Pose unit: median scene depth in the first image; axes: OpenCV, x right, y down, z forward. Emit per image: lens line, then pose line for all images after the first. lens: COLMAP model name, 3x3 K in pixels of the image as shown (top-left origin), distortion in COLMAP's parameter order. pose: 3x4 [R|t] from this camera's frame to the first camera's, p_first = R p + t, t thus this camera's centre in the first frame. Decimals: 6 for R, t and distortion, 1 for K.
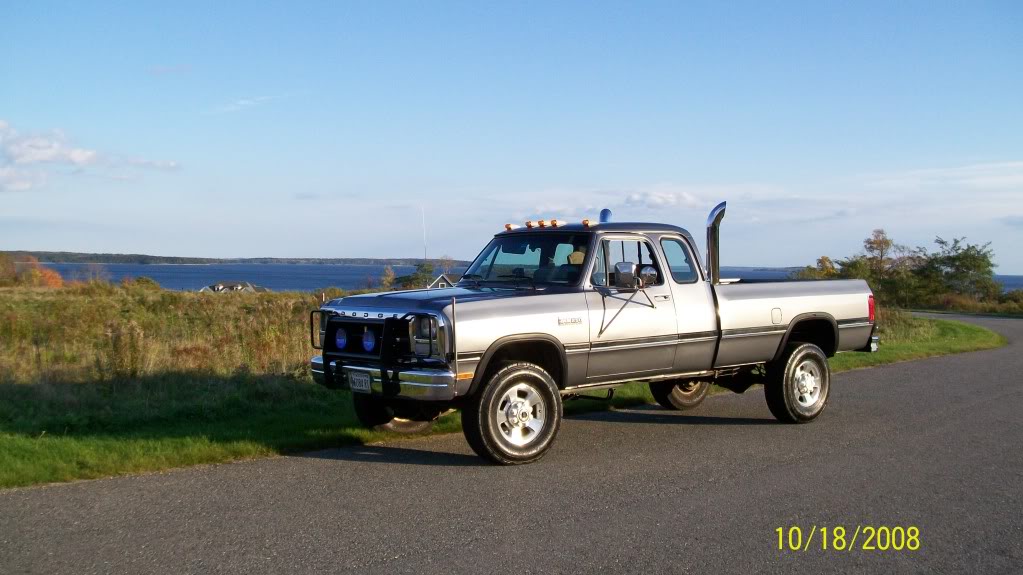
lens RADIAL K [[1096.9, 0, 514.9], [0, 1096.9, 284.7], [0, 0, 1]] dist [-0.152761, 0.000000]
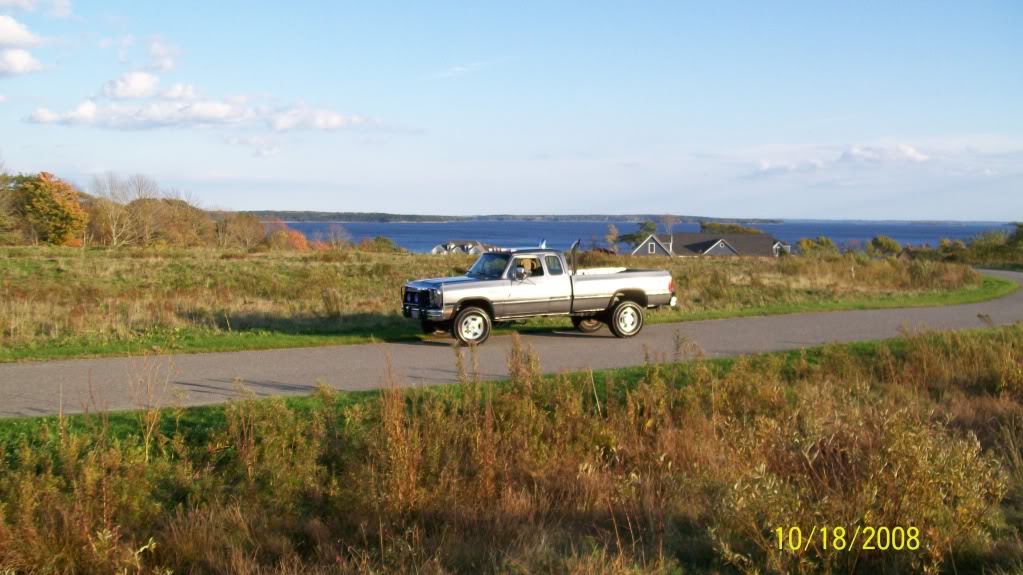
lens RADIAL K [[1096.9, 0, 509.7], [0, 1096.9, 280.2], [0, 0, 1]] dist [-0.152761, 0.000000]
pose [[0.976399, 0.003606, -0.215944, 0.565755], [0.004167, 0.999360, 0.035530, -0.074122], [0.215934, -0.035591, 0.975759, -1.317480]]
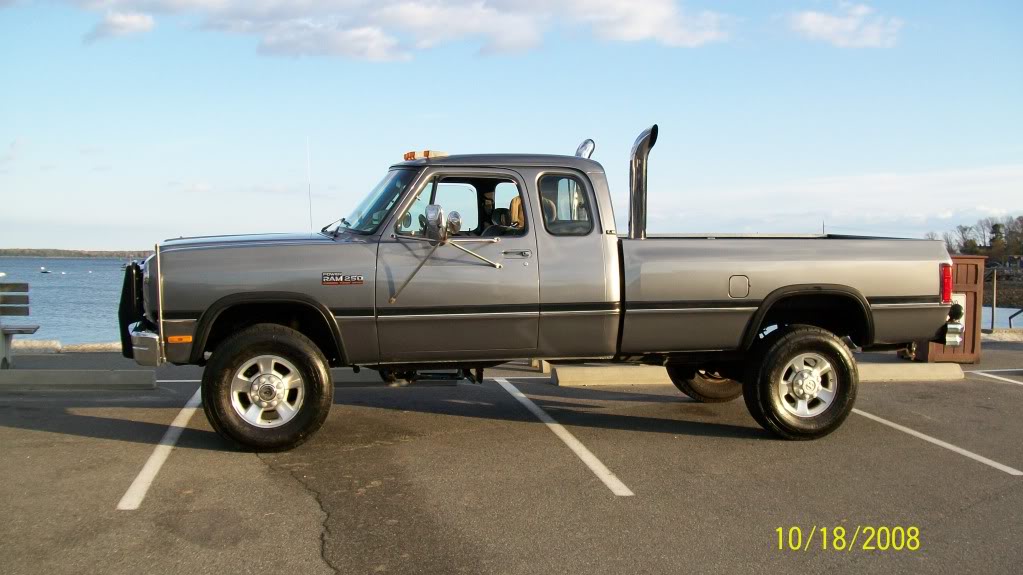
lens RADIAL K [[1096.9, 0, 511.1], [0, 1096.9, 287.3], [0, 0, 1]] dist [-0.152761, 0.000000]
pose [[0.898440, 0.047815, -0.436485, 0.442758], [-0.026452, 0.998142, 0.054896, -0.005985], [0.438299, -0.037775, 0.898035, 0.314377]]
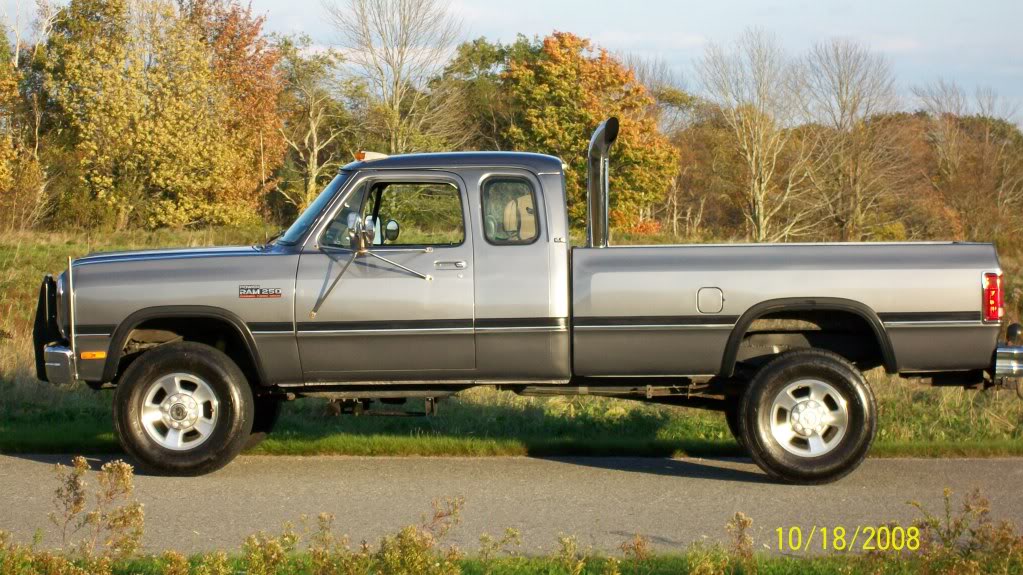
lens RADIAL K [[3137.6, 0, 512.2], [0, 3137.6, 289.2], [0, 0, 1]] dist [0.067700, 0.000000]
pose [[0.773442, 0.021291, -0.633510, 1.360612], [-0.014168, 0.999767, 0.016303, -0.005179], [0.633709, -0.003634, 0.773563, -0.477907]]
